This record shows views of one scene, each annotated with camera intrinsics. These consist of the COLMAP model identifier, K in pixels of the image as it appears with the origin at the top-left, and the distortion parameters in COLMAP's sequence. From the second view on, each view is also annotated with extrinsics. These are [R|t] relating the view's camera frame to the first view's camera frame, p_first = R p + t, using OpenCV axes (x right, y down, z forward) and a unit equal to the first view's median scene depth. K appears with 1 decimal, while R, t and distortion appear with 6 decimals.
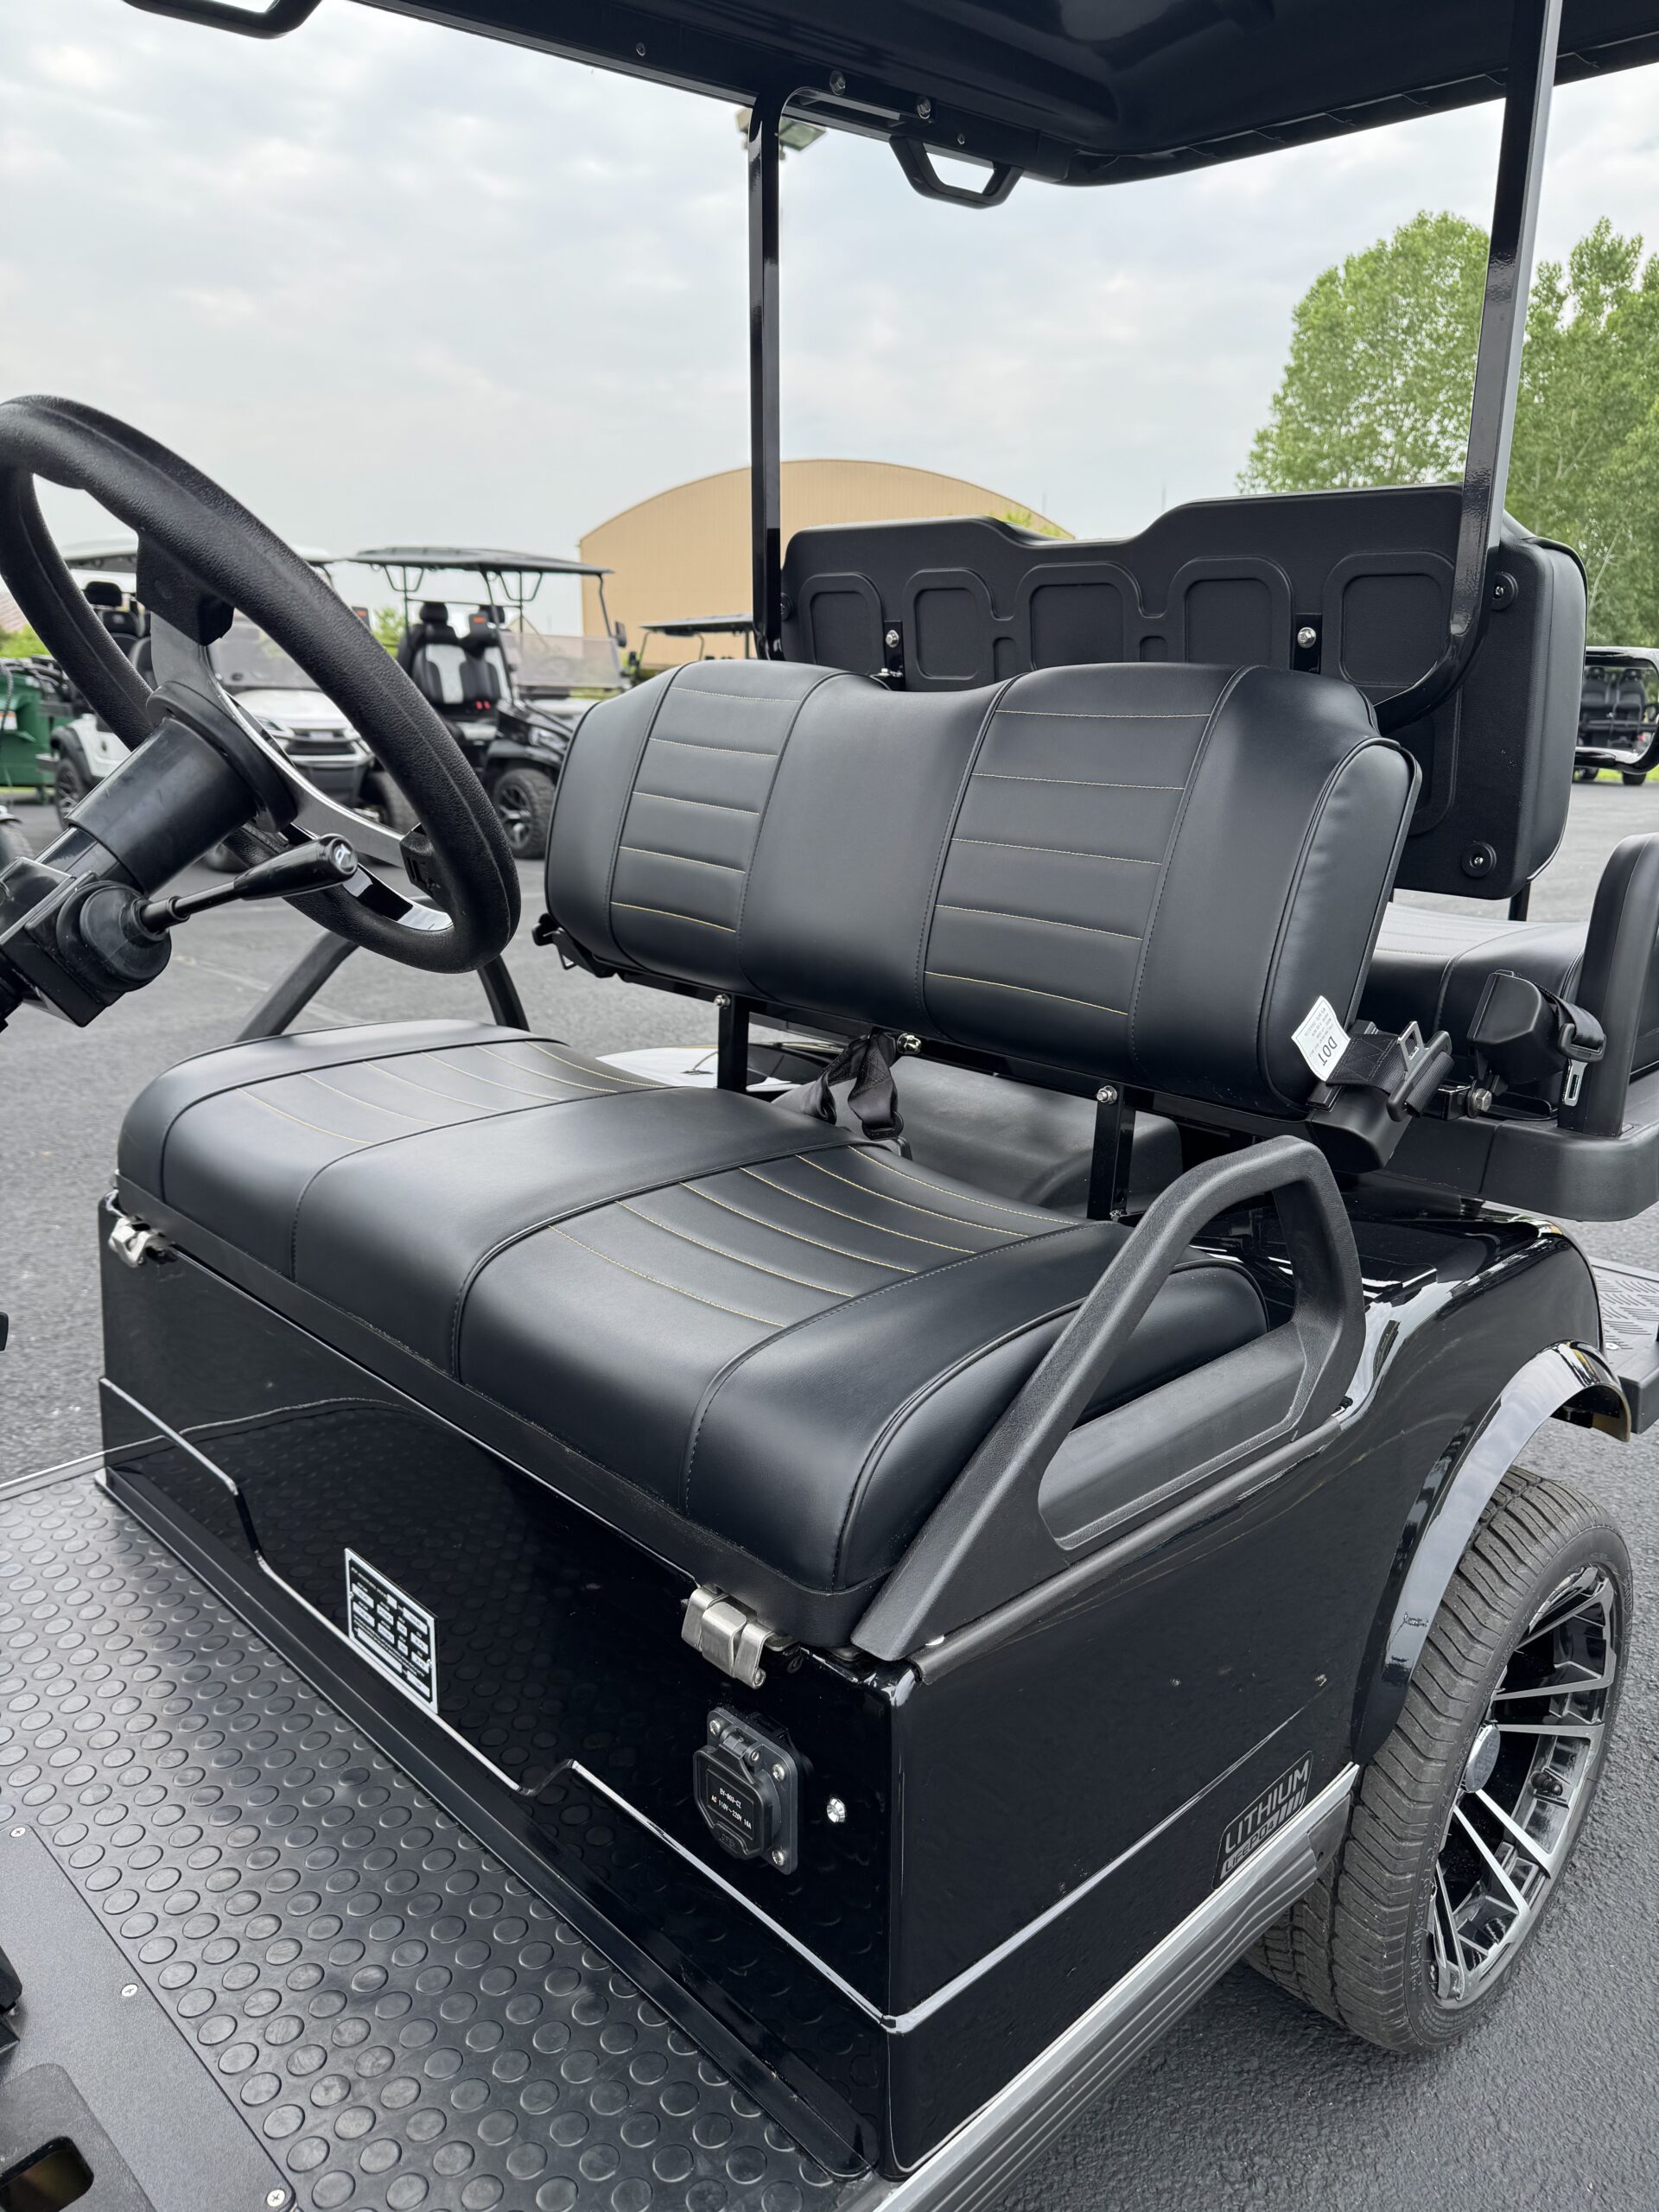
lens RADIAL K [[1590.5, 0, 836.0], [0, 1590.5, 1144.7], [0, 0, 1]] dist [0.034223, -0.007859]
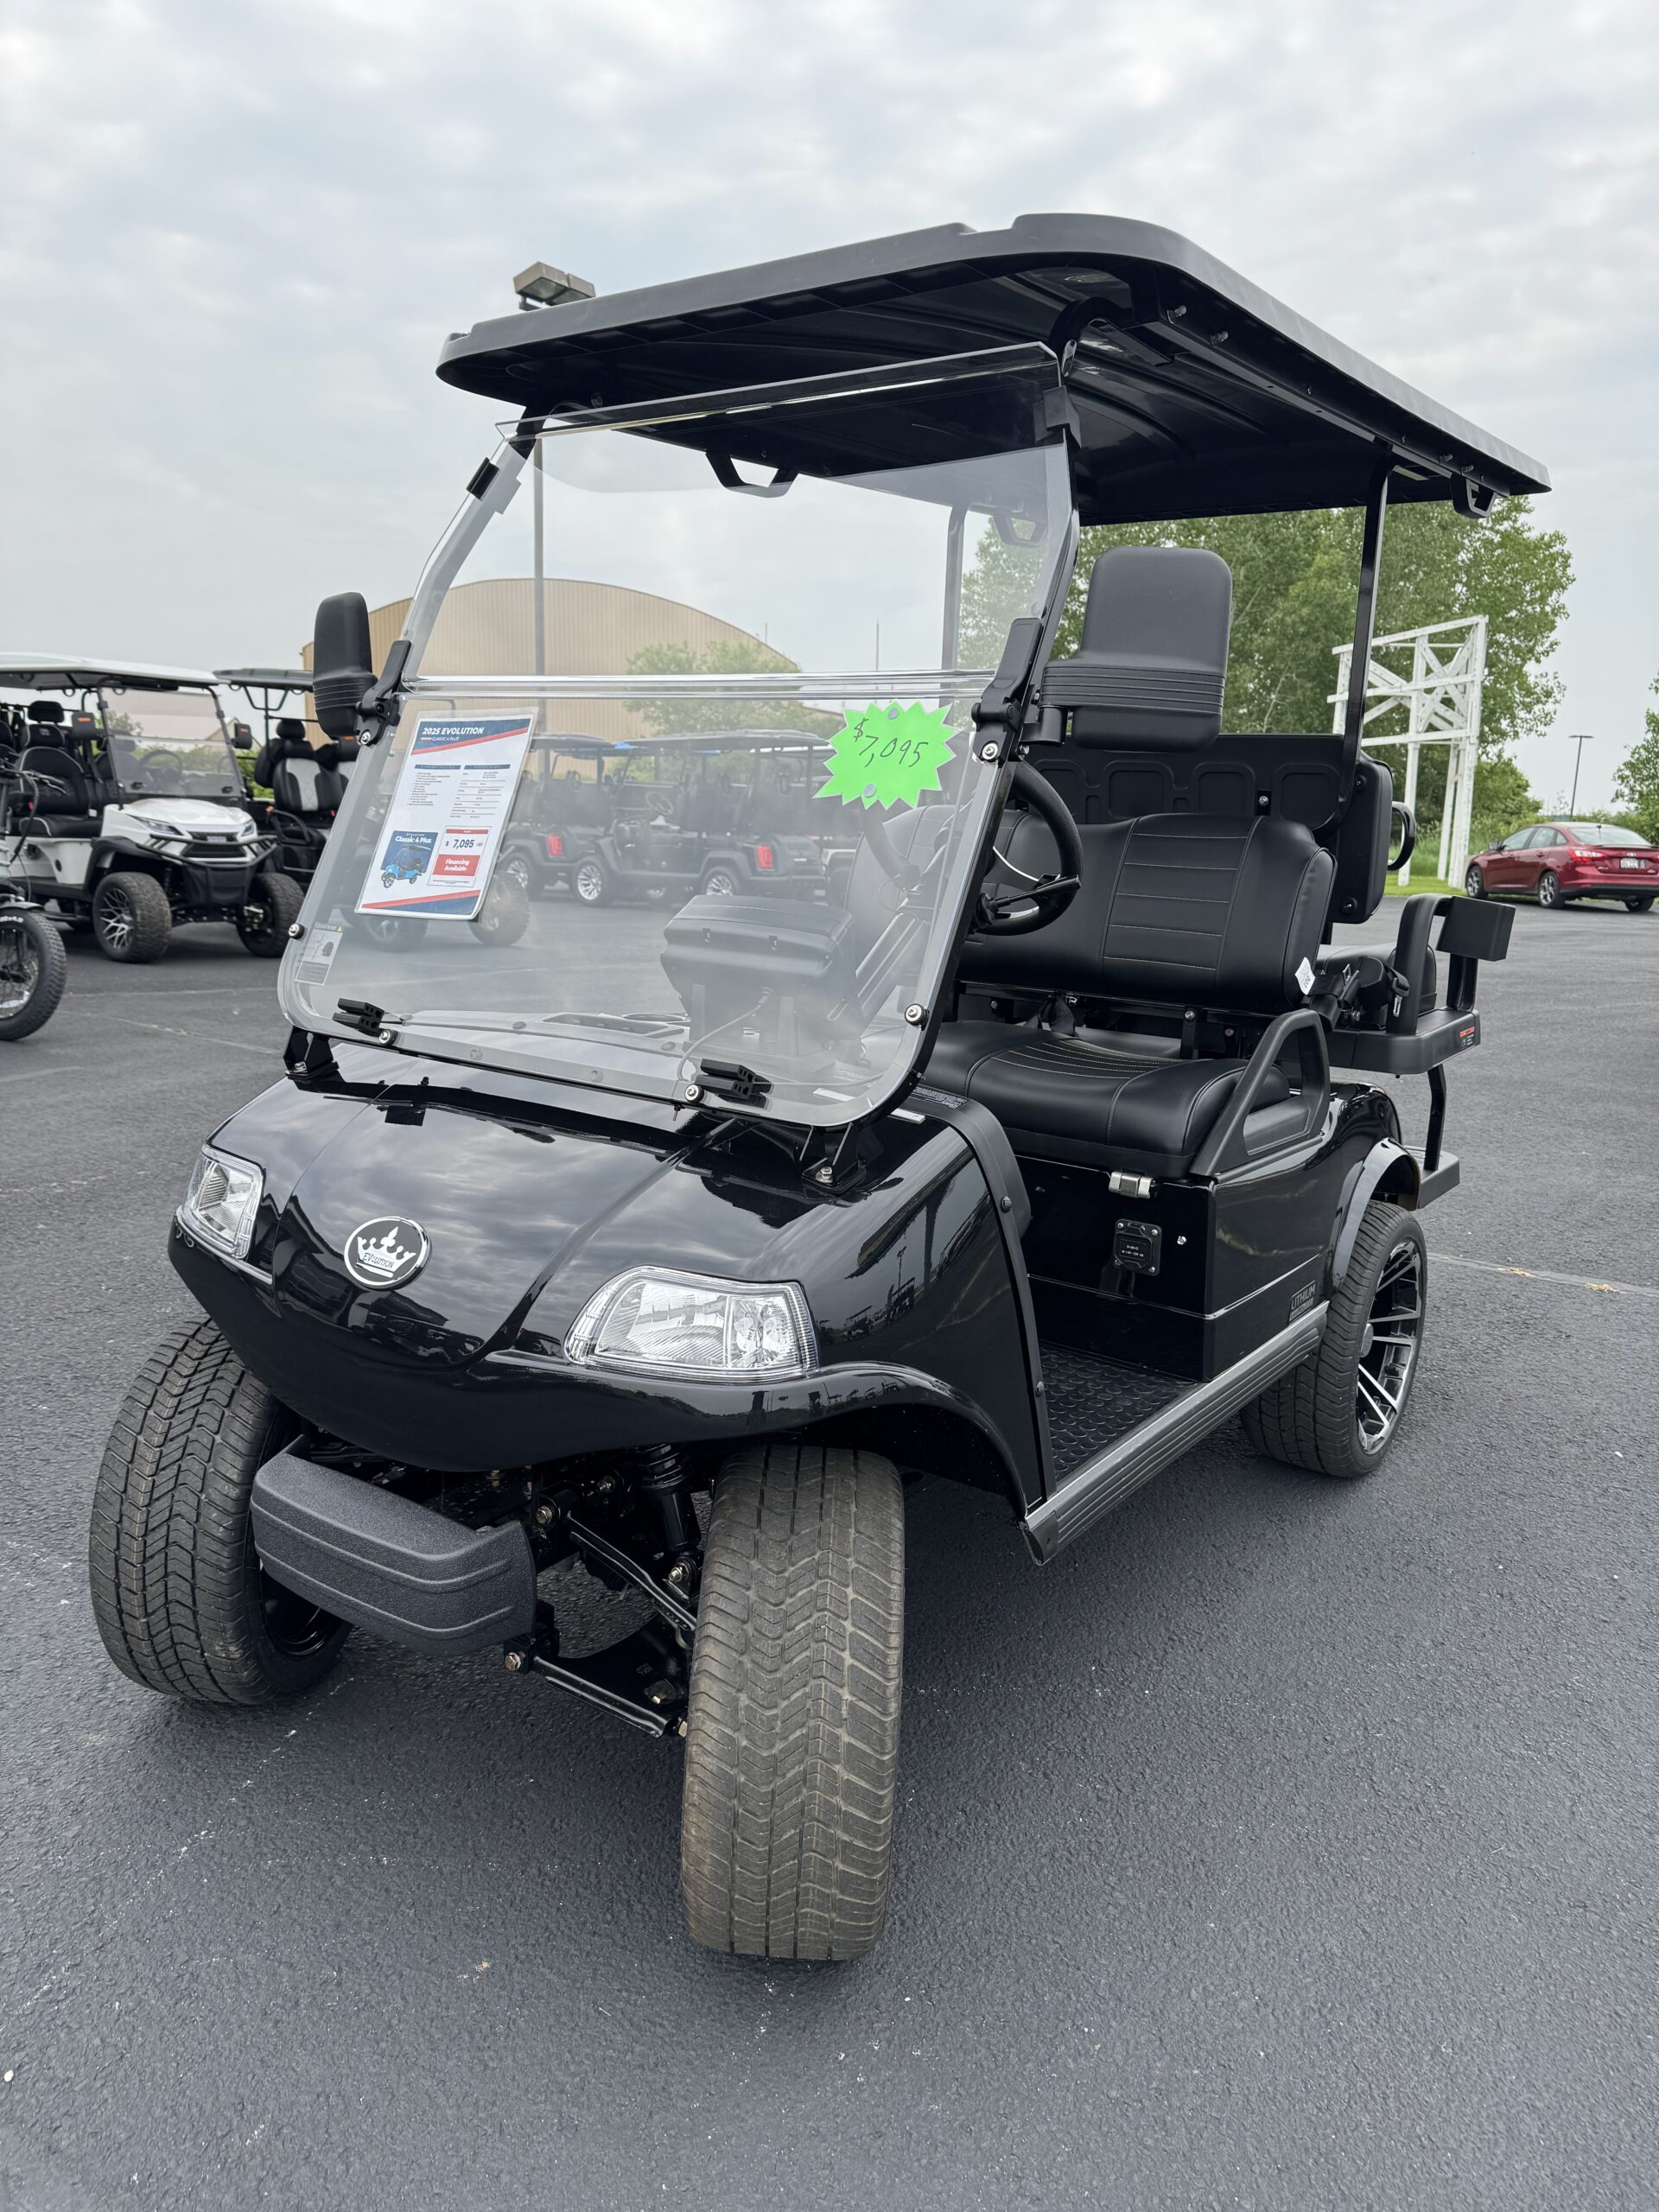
lens RADIAL K [[1590.5, 0, 836.0], [0, 1590.5, 1144.7], [0, 0, 1]] dist [0.034223, -0.007859]
pose [[0.985934, -0.016253, 0.166342, -0.647977], [0.027469, 0.997484, -0.065348, 0.266334], [-0.164861, 0.068998, 0.983900, -0.983850]]
